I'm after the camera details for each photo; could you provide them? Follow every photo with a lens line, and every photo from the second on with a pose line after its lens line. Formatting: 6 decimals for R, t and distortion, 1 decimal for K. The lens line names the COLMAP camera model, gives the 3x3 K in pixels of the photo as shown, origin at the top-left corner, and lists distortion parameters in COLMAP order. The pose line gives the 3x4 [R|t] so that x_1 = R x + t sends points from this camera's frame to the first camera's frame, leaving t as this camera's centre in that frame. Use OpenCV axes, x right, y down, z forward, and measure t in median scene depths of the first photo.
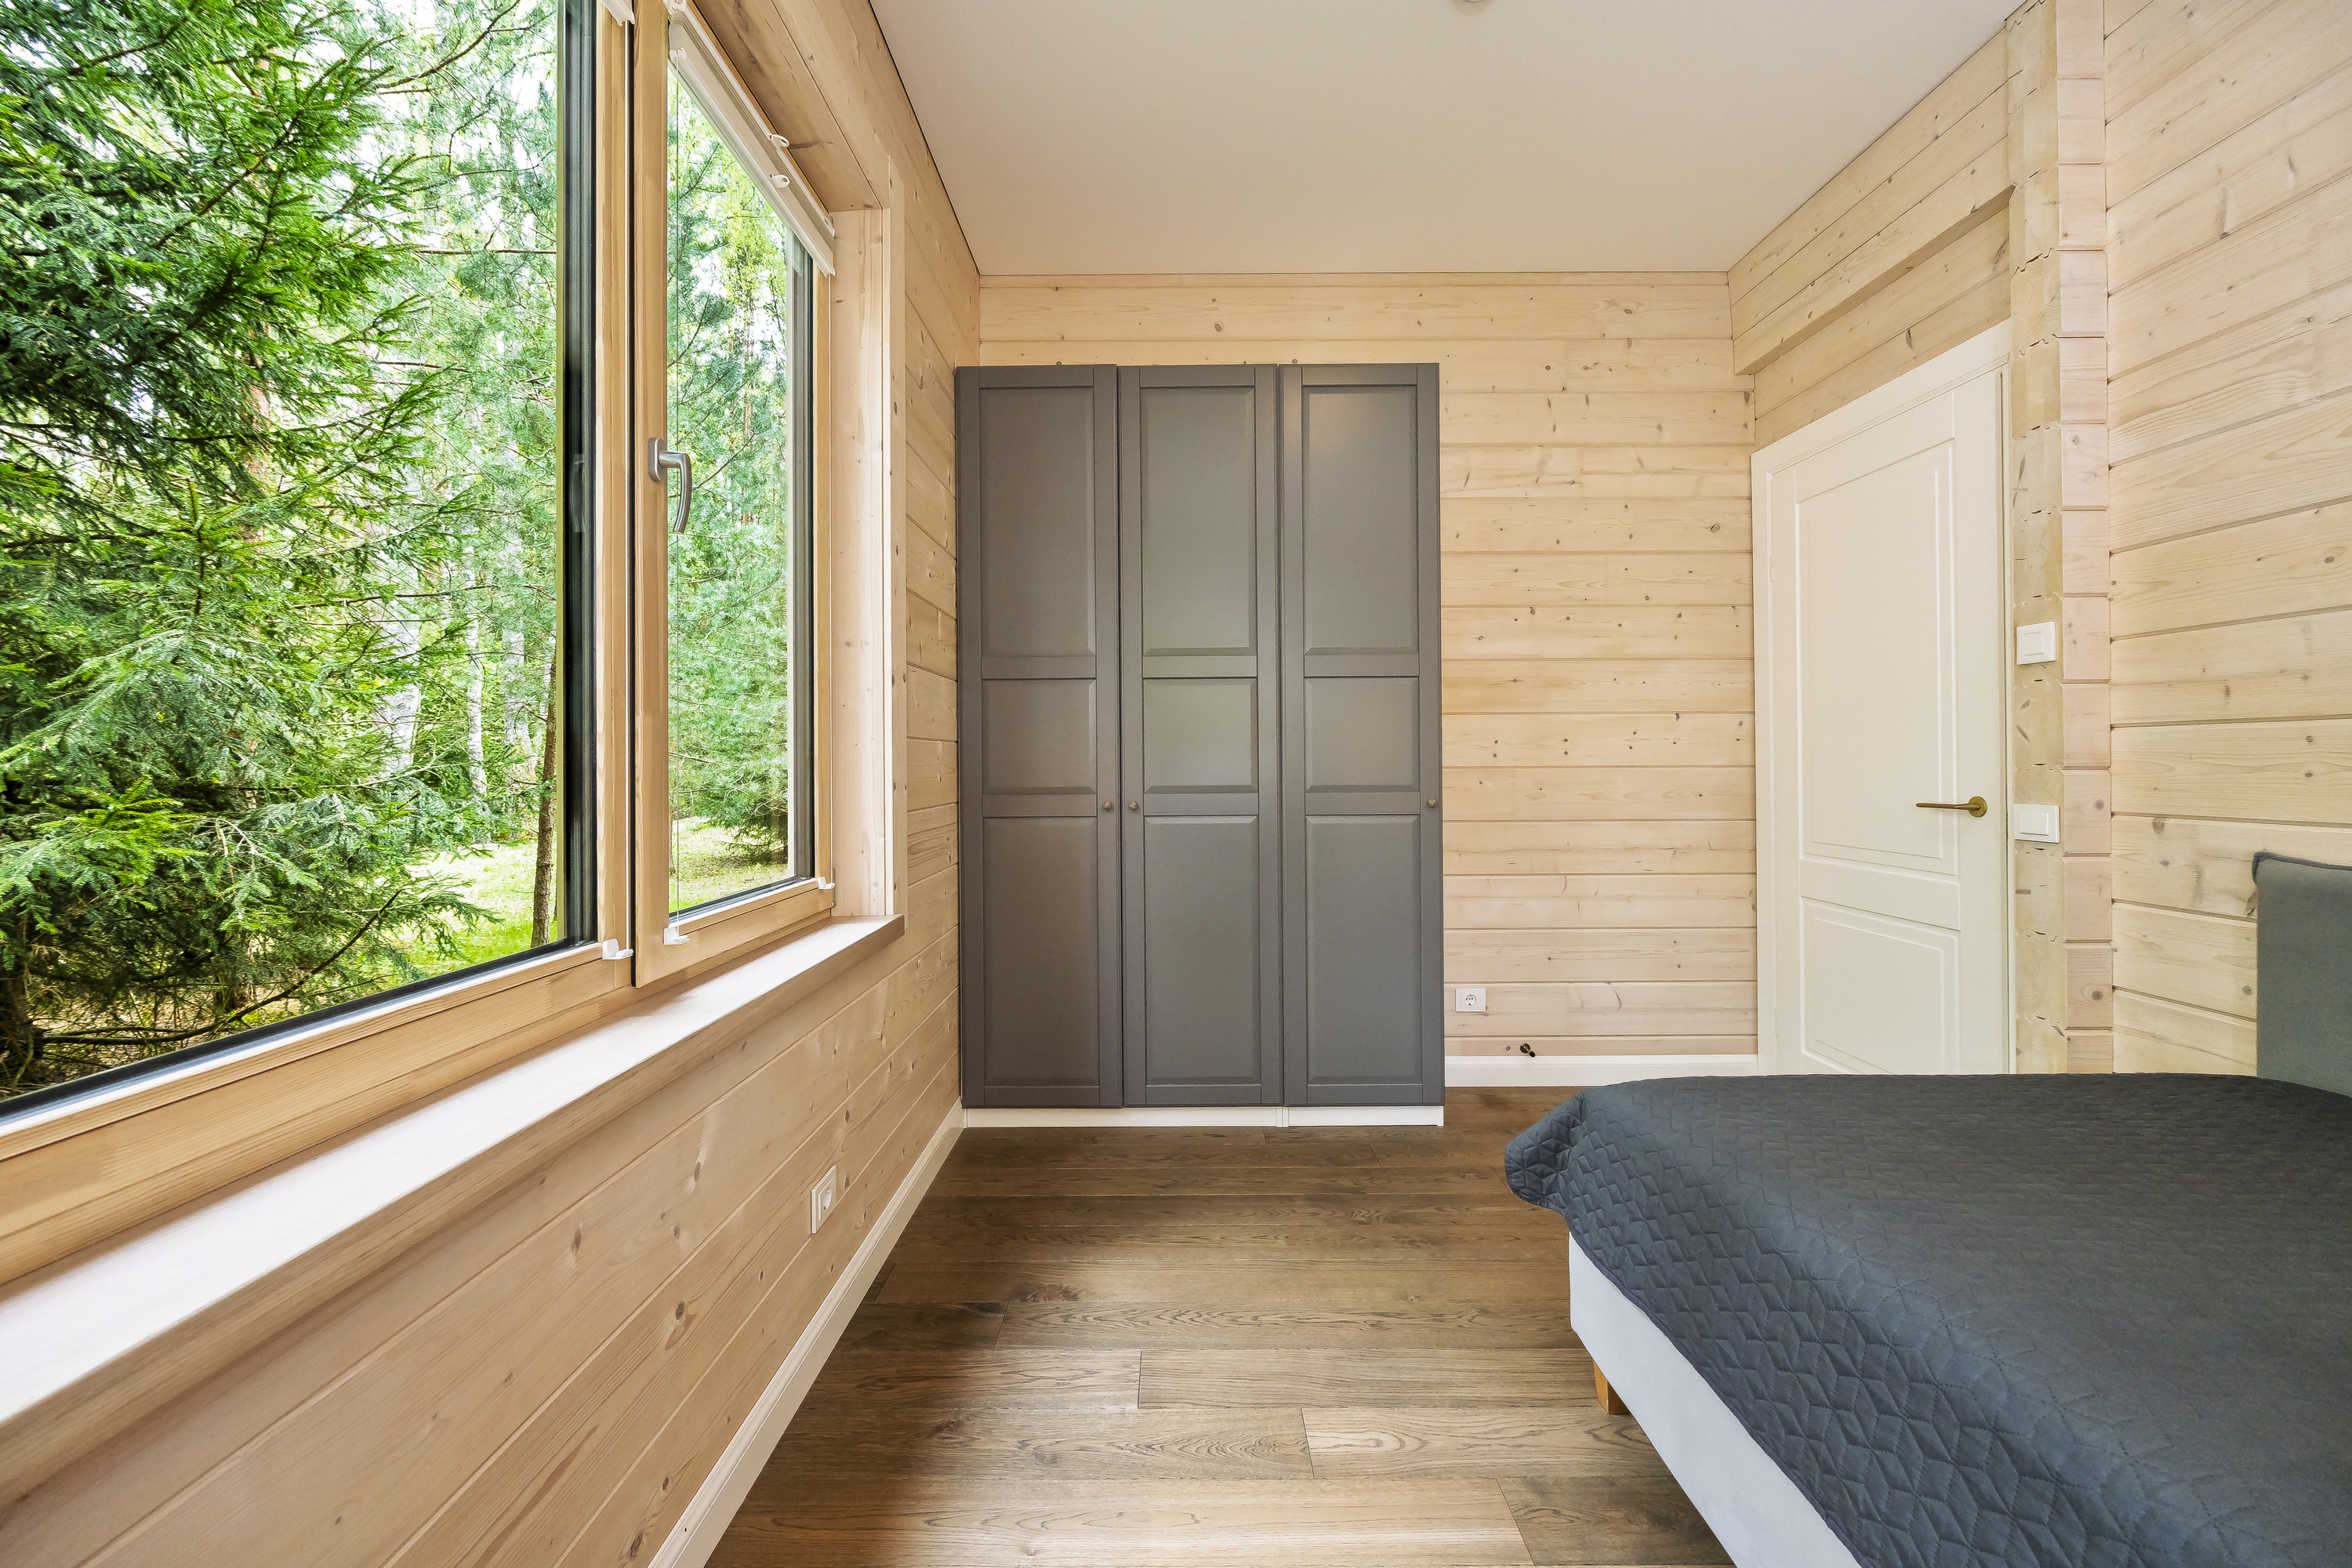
lens RADIAL K [[922.2, 0, 1171.4], [0, 922.2, 772.4], [0, 0, 1]] dist [-0.001187, -0.000024]
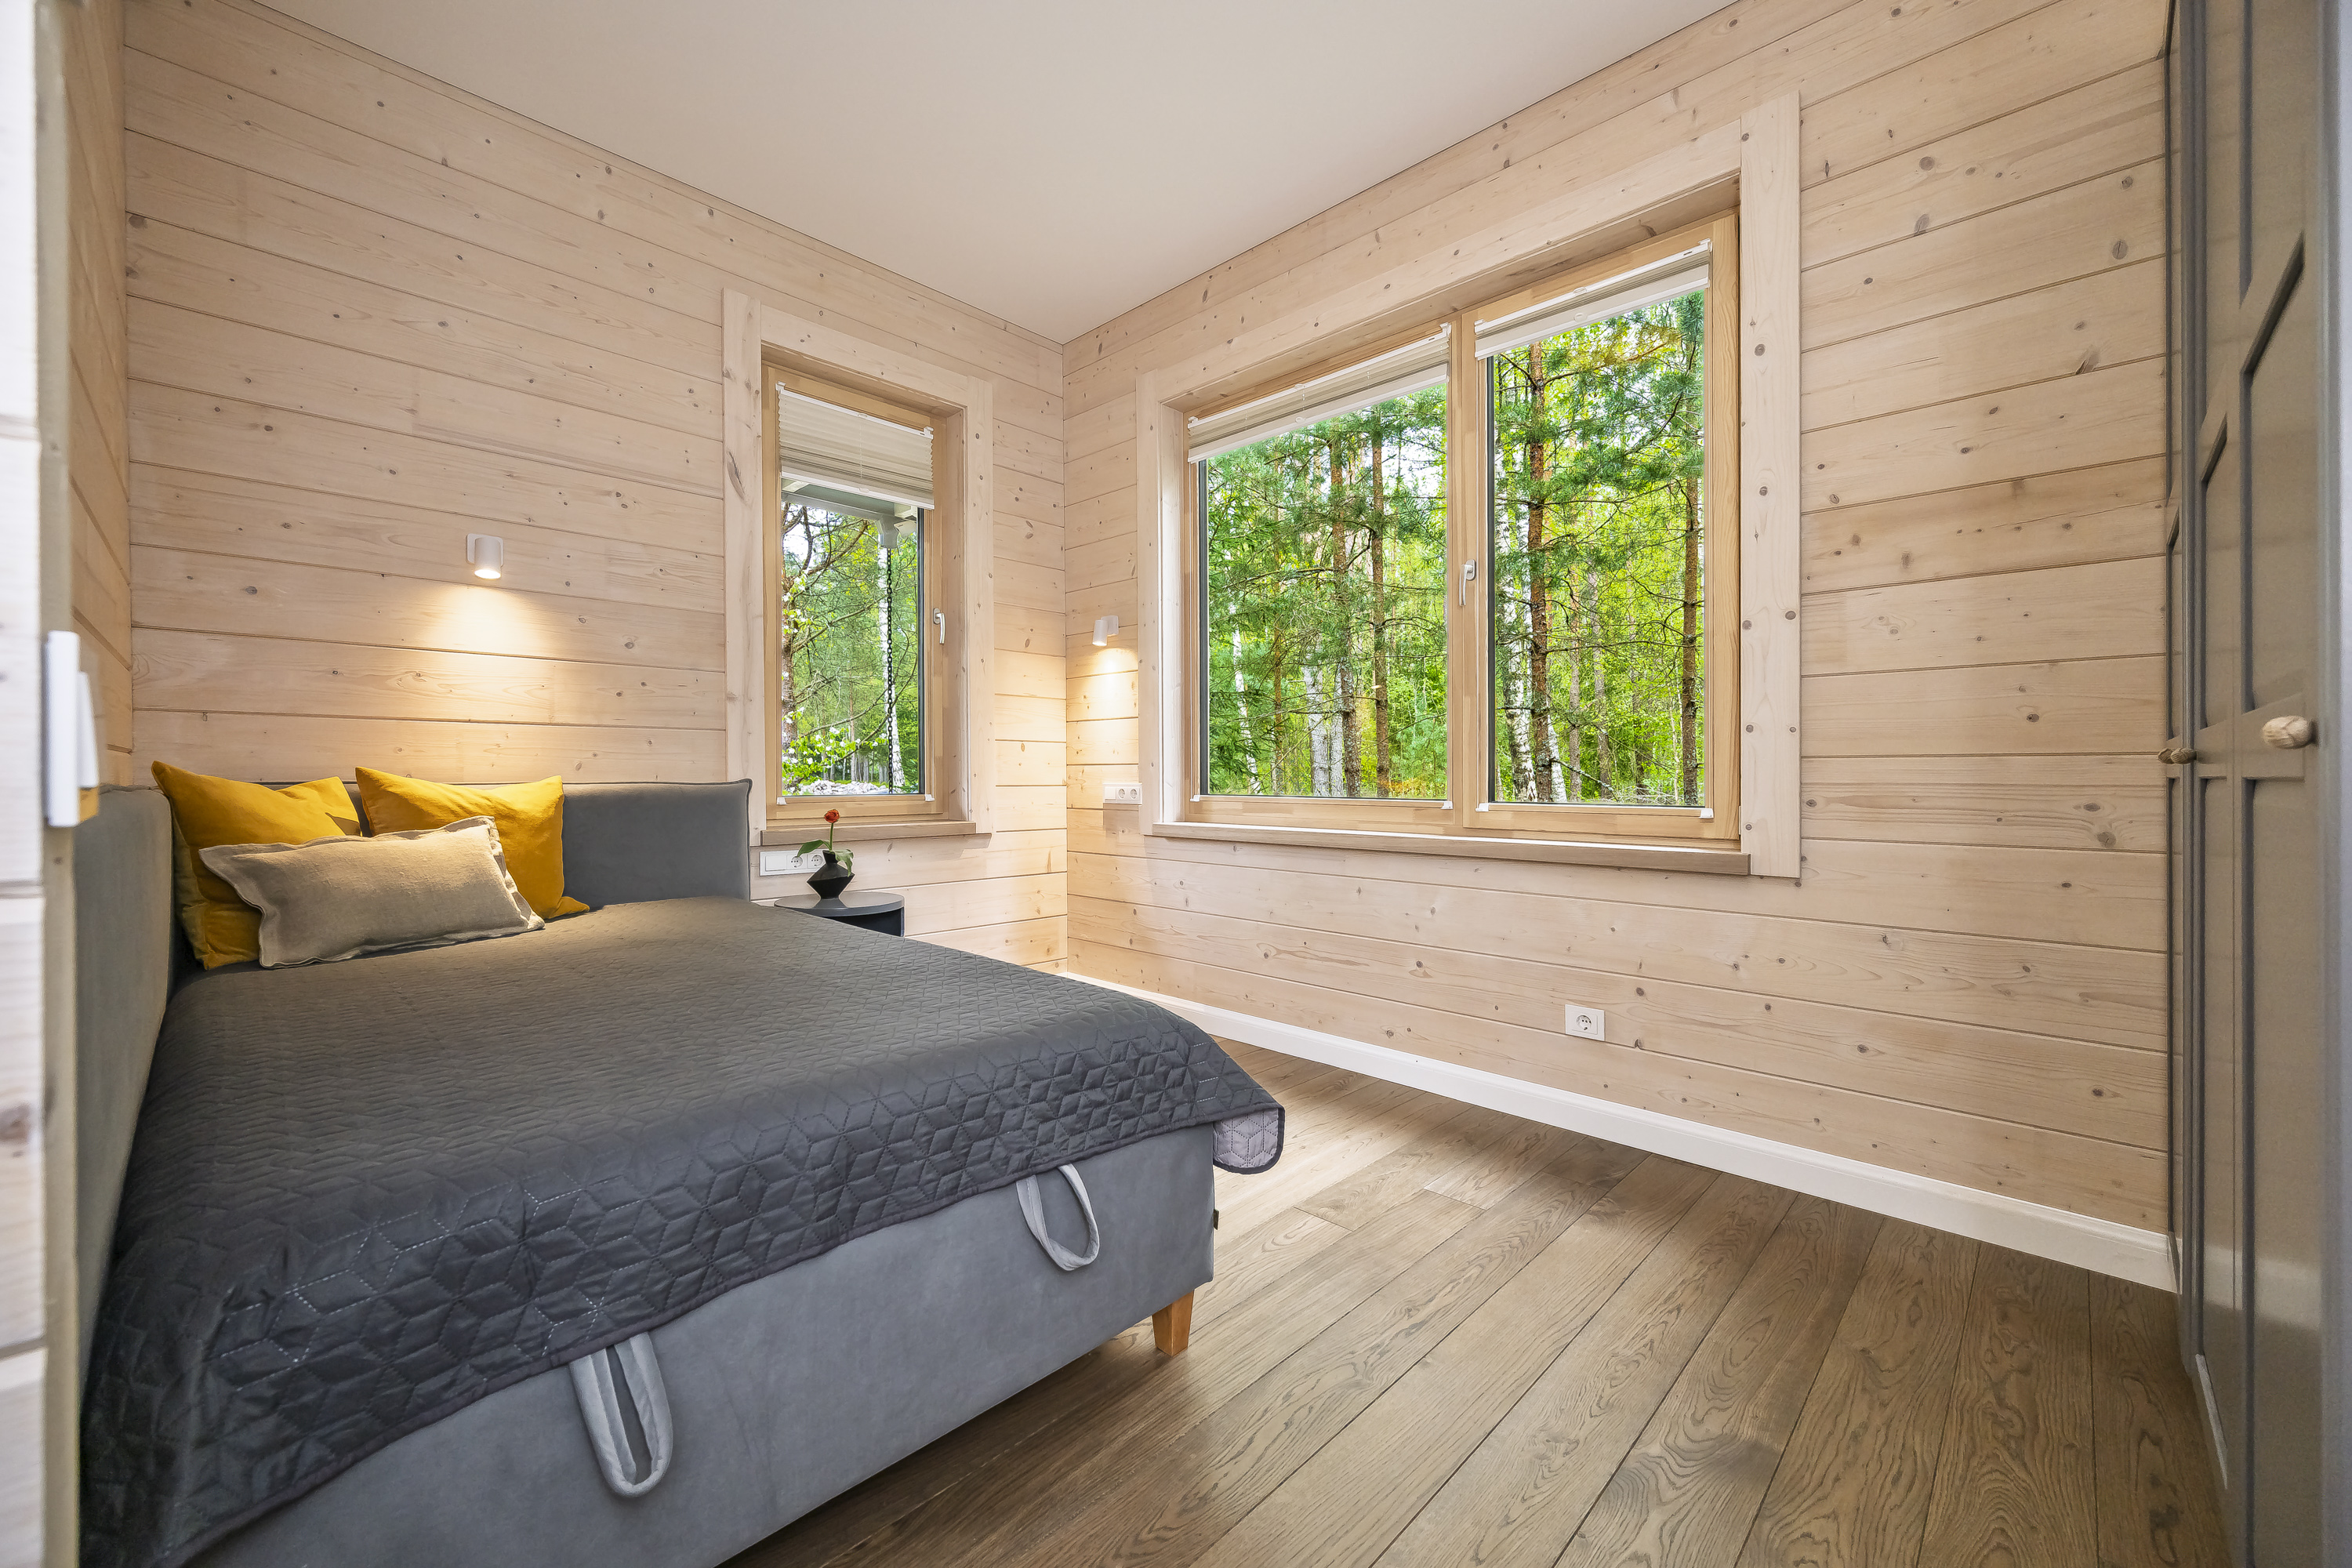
lens RADIAL K [[922.2, 0, 1172.1], [0, 922.2, 774.3], [0, 0, 1]] dist [-0.001187, -0.000024]
pose [[-0.693950, 0.007636, -0.719983, 1.182987], [-0.001848, 0.999922, 0.012385, 0.077455], [0.720021, 0.009925, -0.693881, 1.682800]]
